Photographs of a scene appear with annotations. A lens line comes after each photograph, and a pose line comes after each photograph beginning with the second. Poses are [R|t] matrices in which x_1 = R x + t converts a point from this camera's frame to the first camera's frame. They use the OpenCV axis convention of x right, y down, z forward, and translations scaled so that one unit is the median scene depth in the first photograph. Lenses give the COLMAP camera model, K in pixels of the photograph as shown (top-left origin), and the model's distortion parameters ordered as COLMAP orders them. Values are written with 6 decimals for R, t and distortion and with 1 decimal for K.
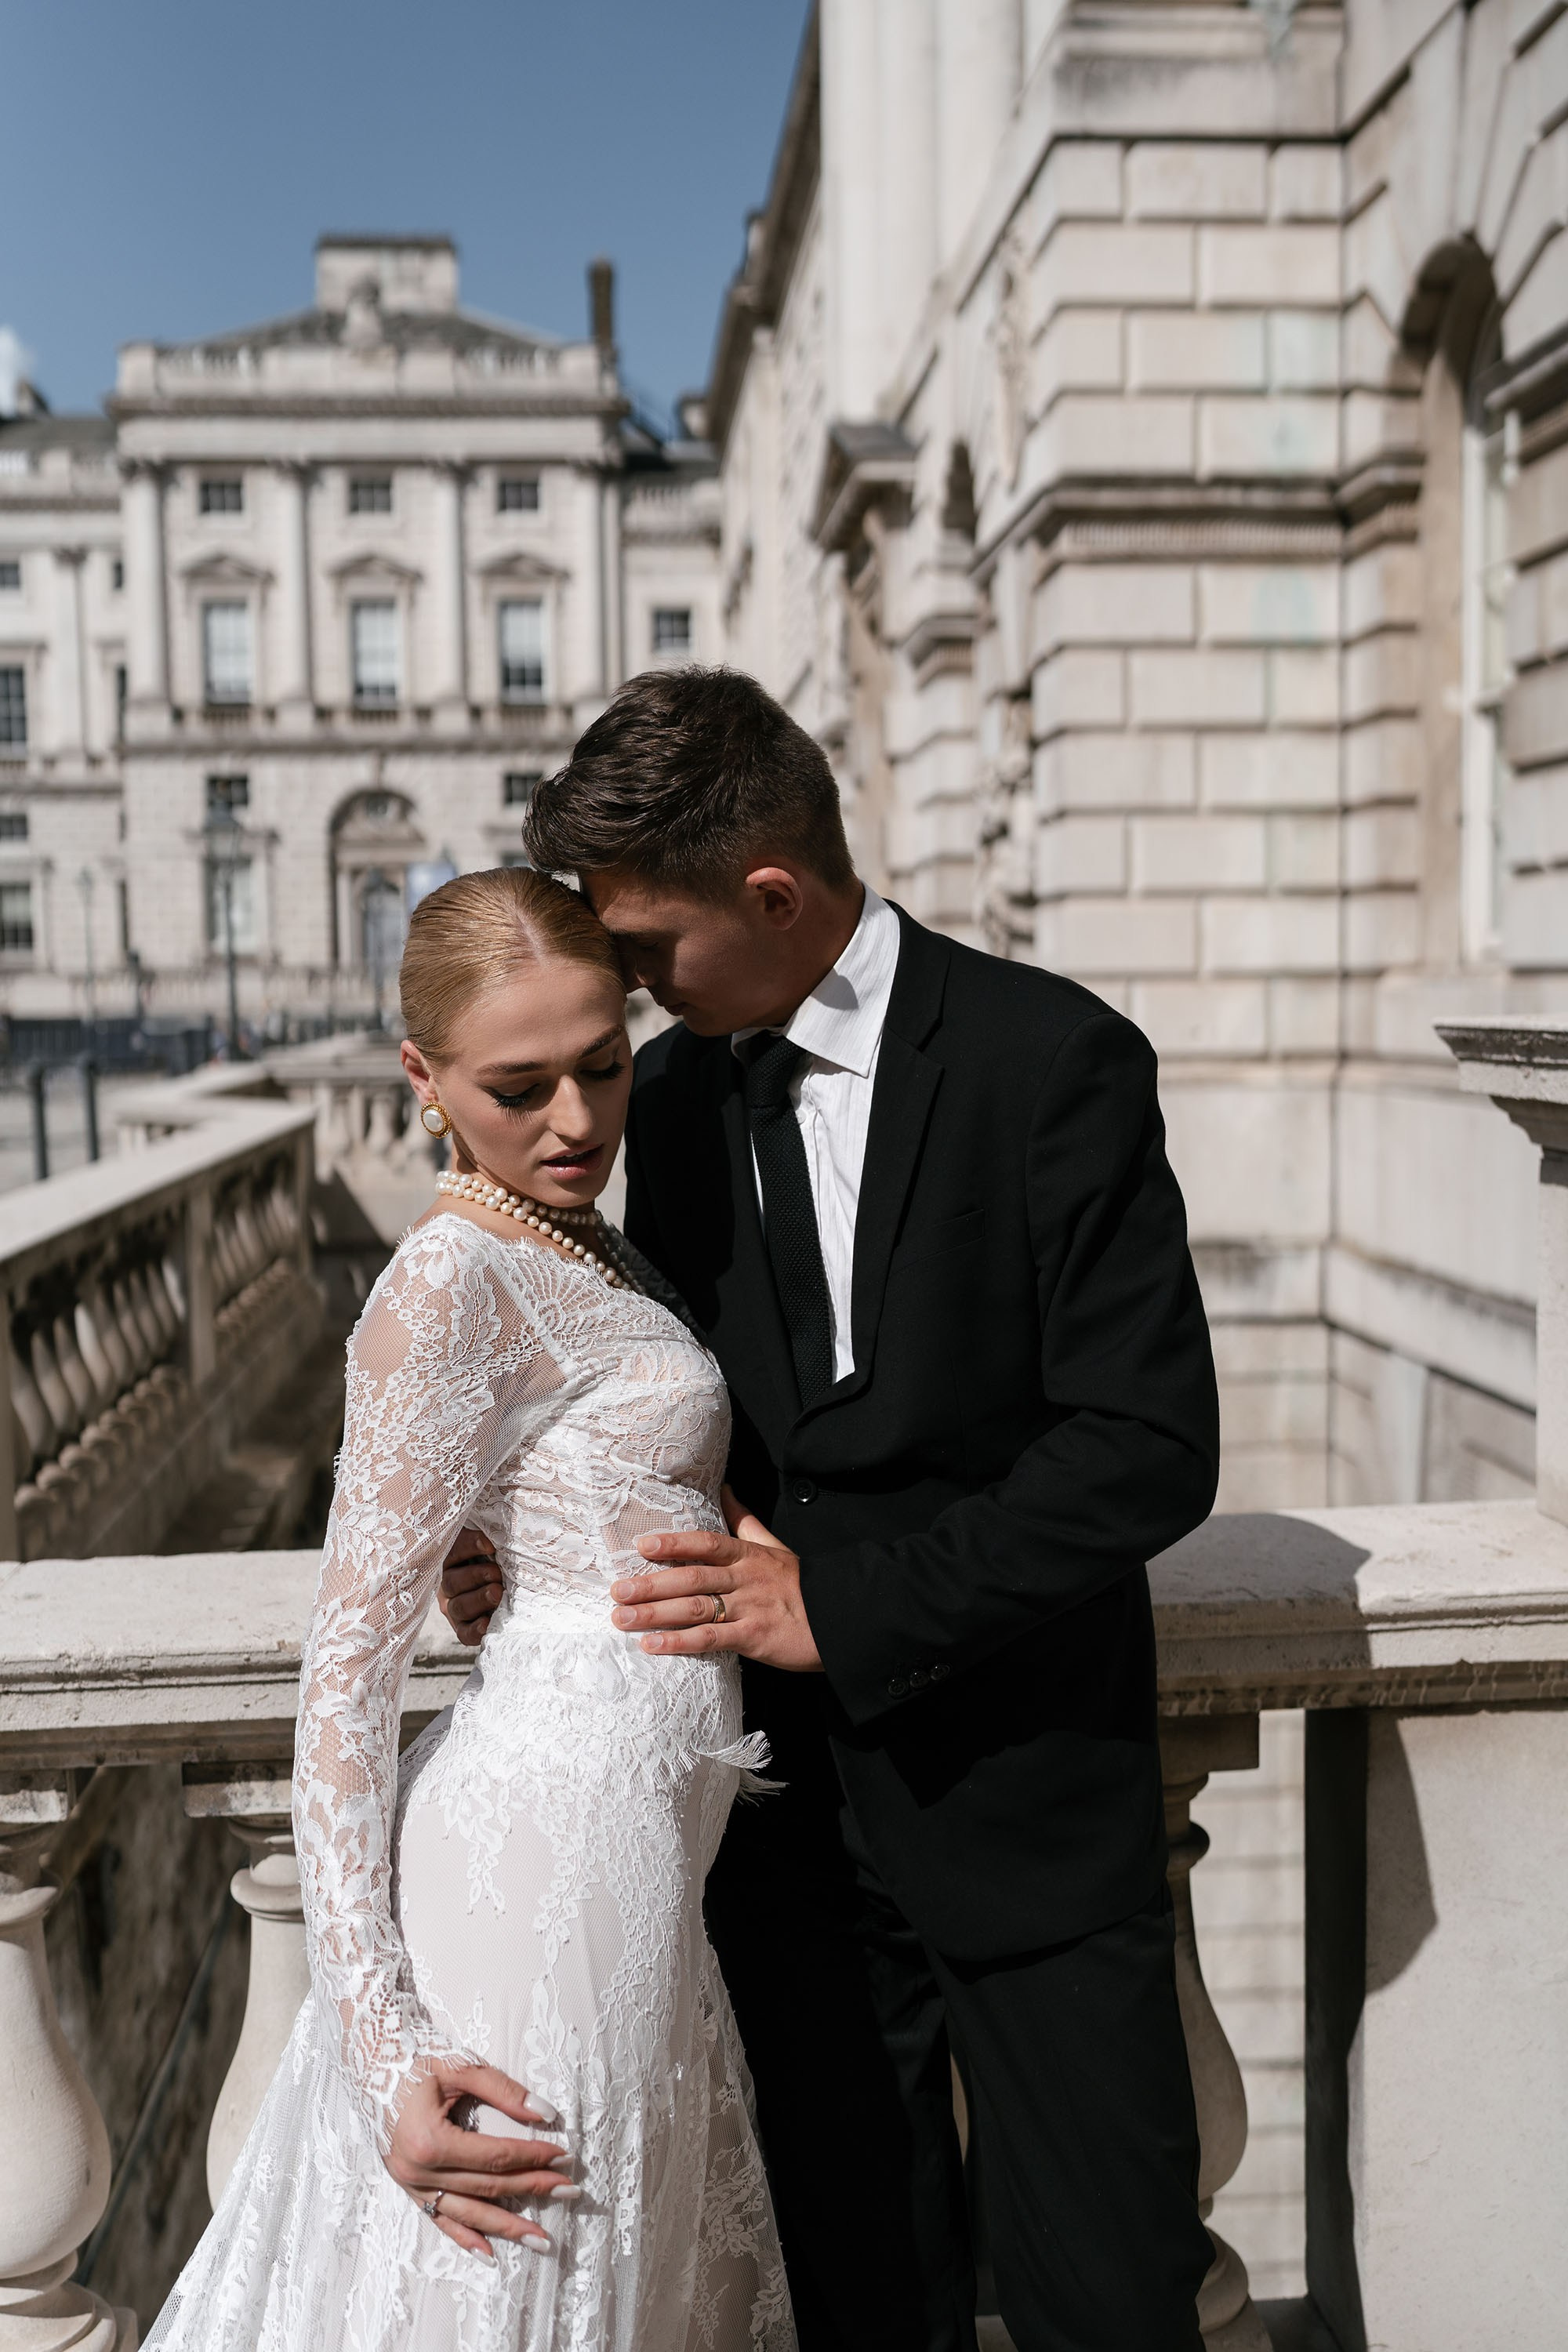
lens RADIAL K [[2317.2, 0, 778.6], [0, 2317.2, 1135.7], [0, 0, 1]] dist [0.004948, 0.027595]
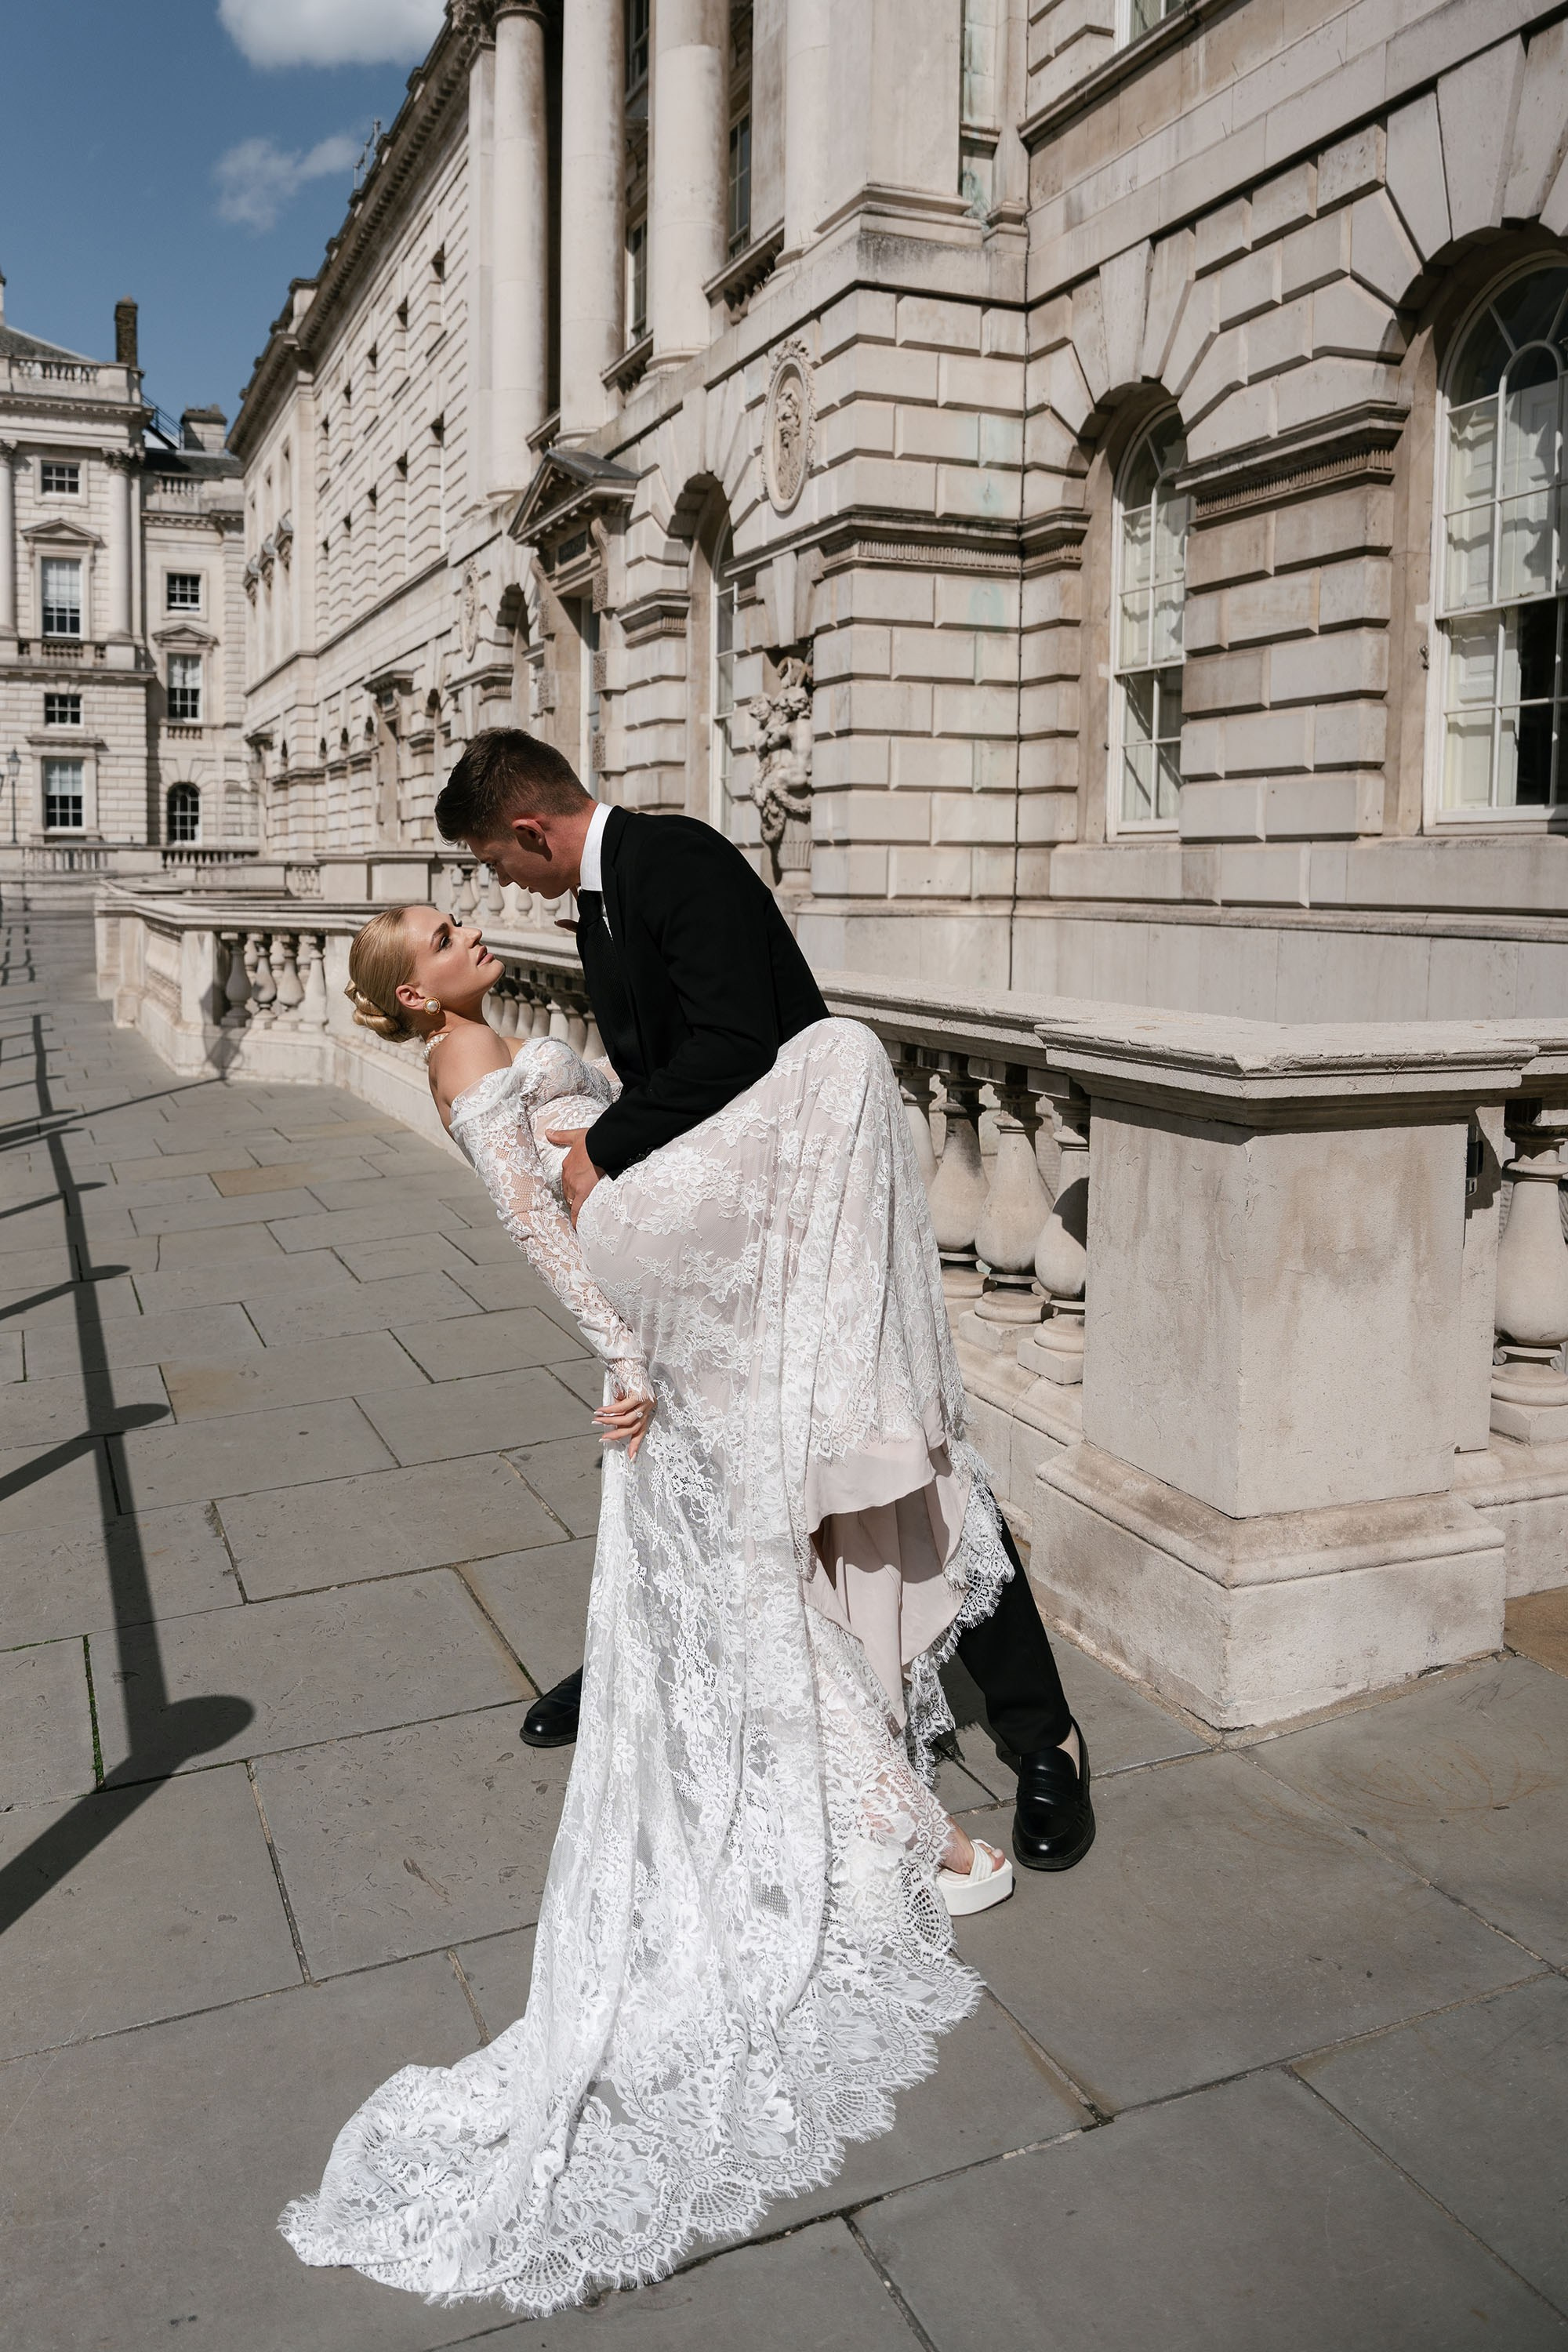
lens RADIAL K [[1754.6, 0, 650.9], [0, 1754.6, 999.3], [0, 0, 1]] dist [-0.018277, 0.005906]
pose [[0.963025, 0.007192, 0.269314, -0.301957], [-0.007804, 0.999969, 0.001205, 0.033285], [-0.269297, -0.003262, 0.963052, -0.057331]]
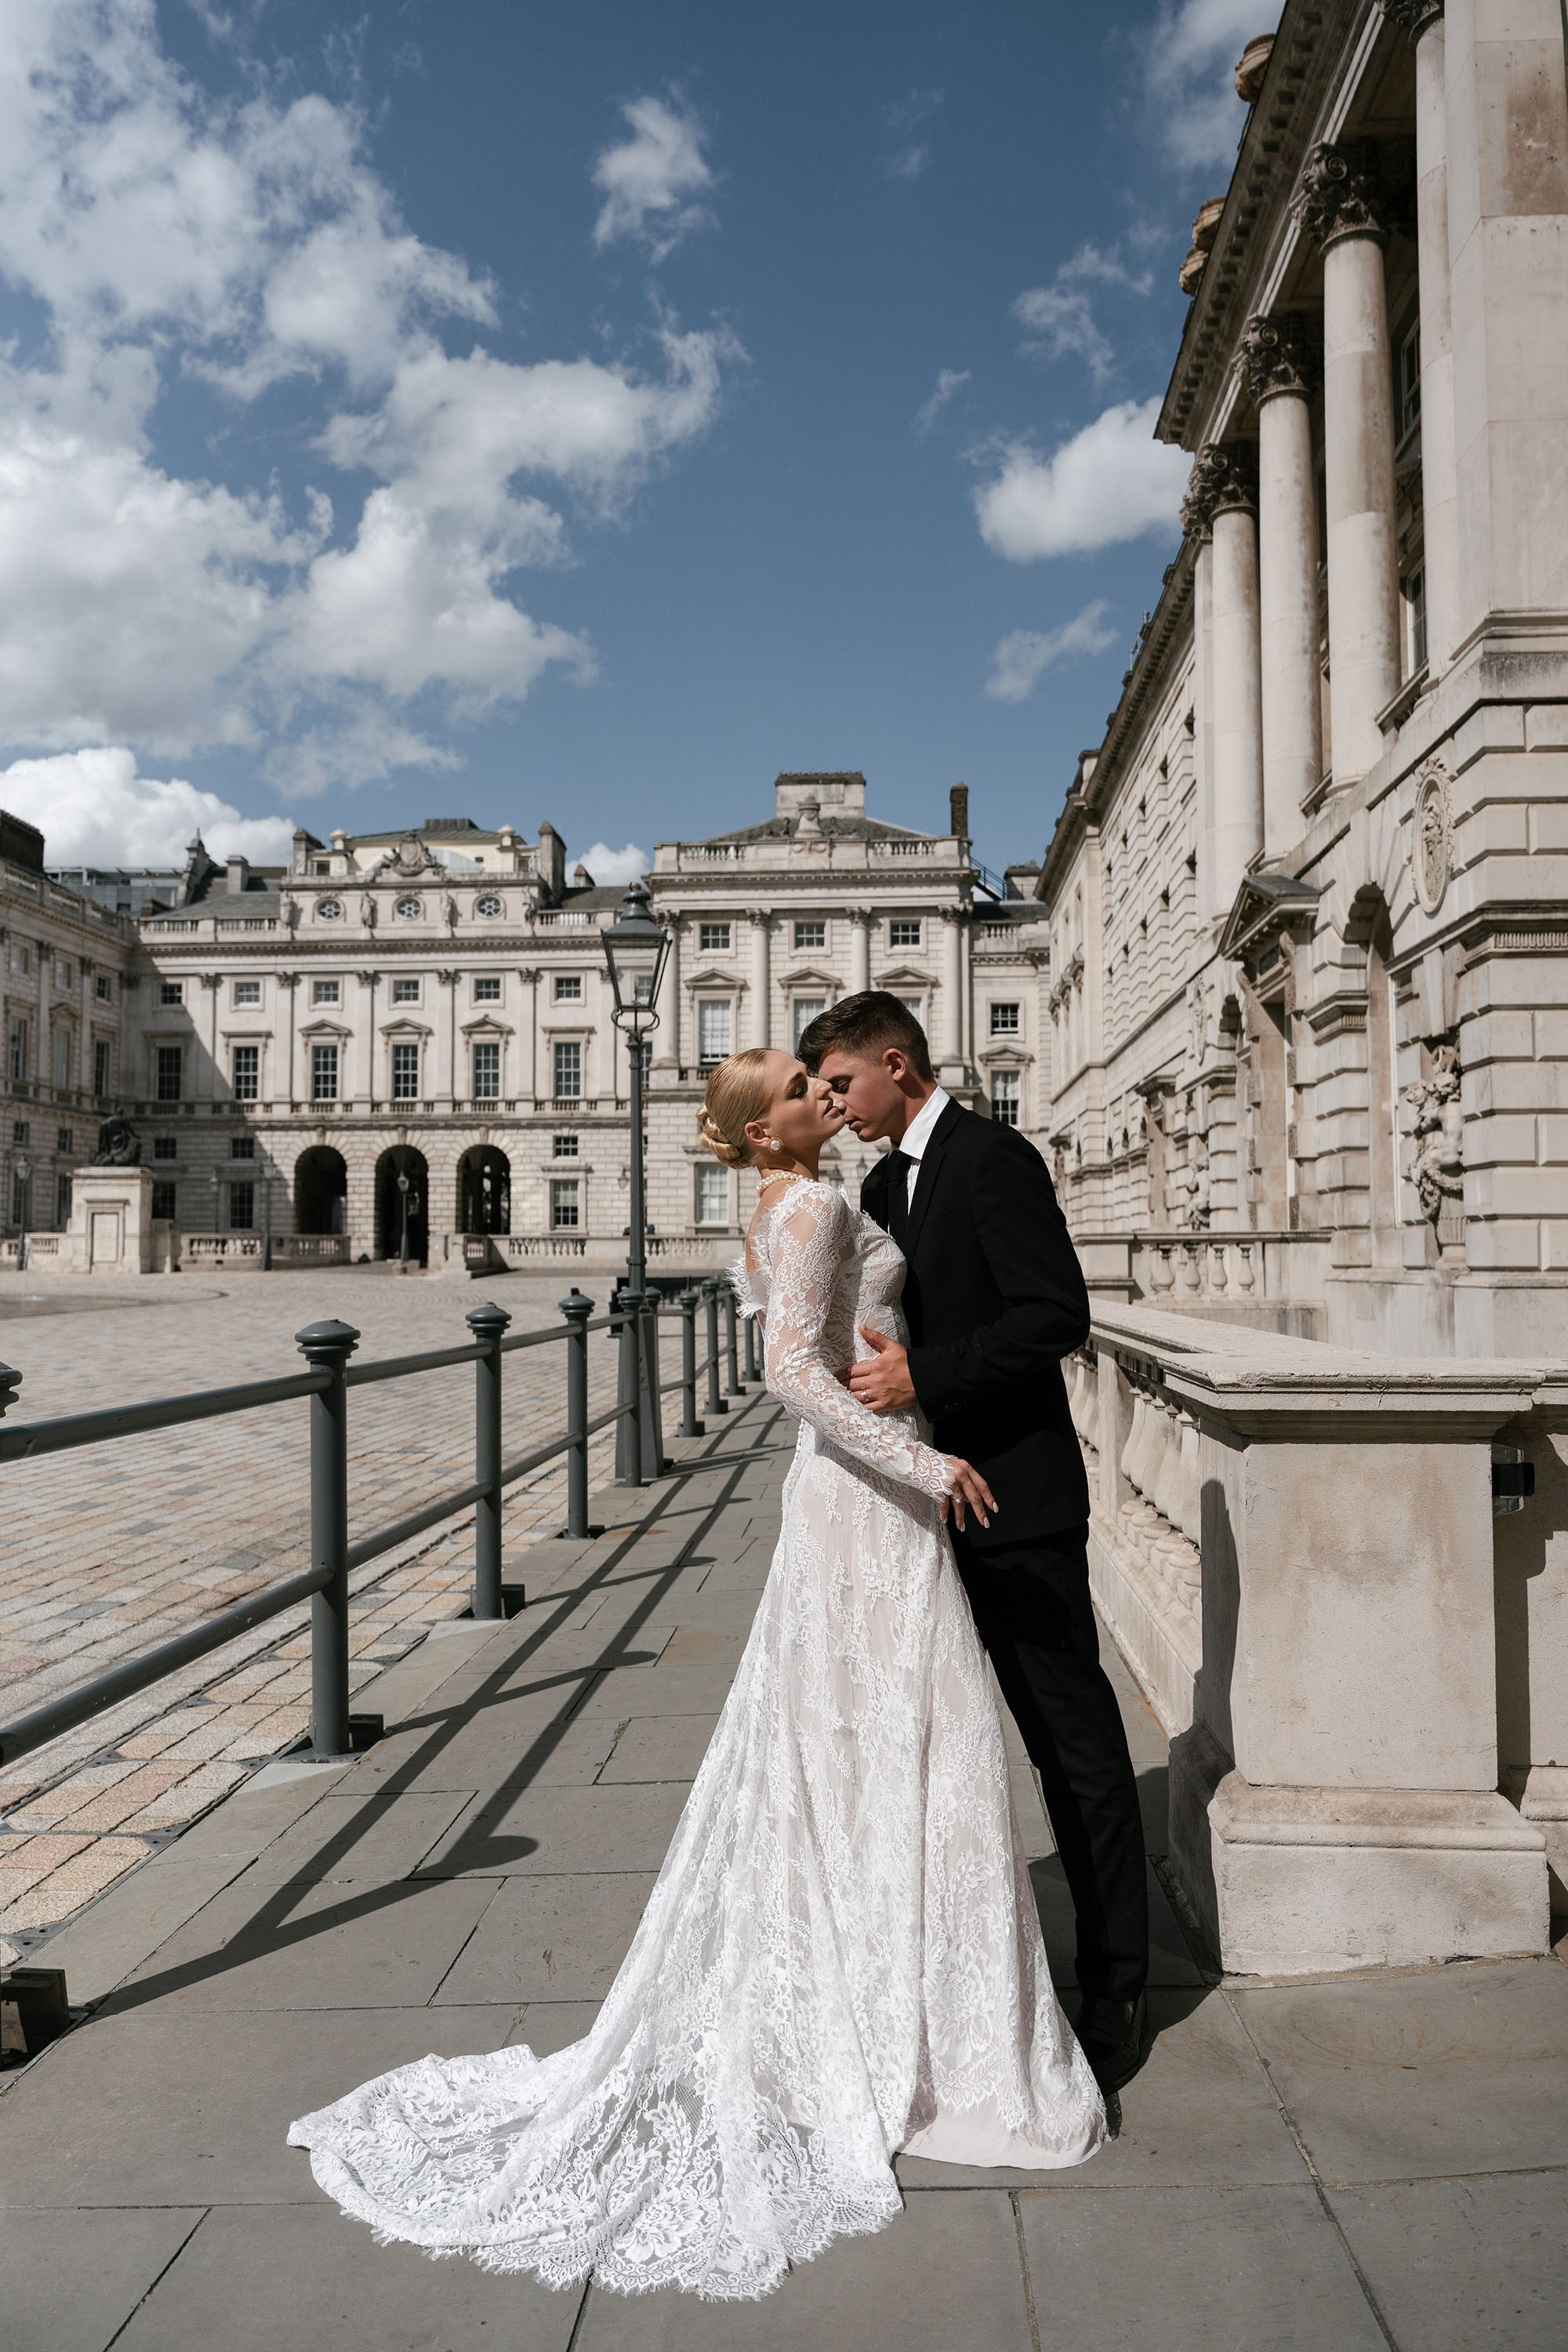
lens RADIAL K [[1579.3, 0, 784.0], [0, 1579.3, 1176.0], [0, 0, 1]] dist [-0.015531, -0.001721]
pose [[0.989105, 0.009471, -0.146907, -0.193348], [-0.026716, 0.992905, -0.115868, 0.040423], [0.144767, 0.118531, 0.982341, -0.112888]]
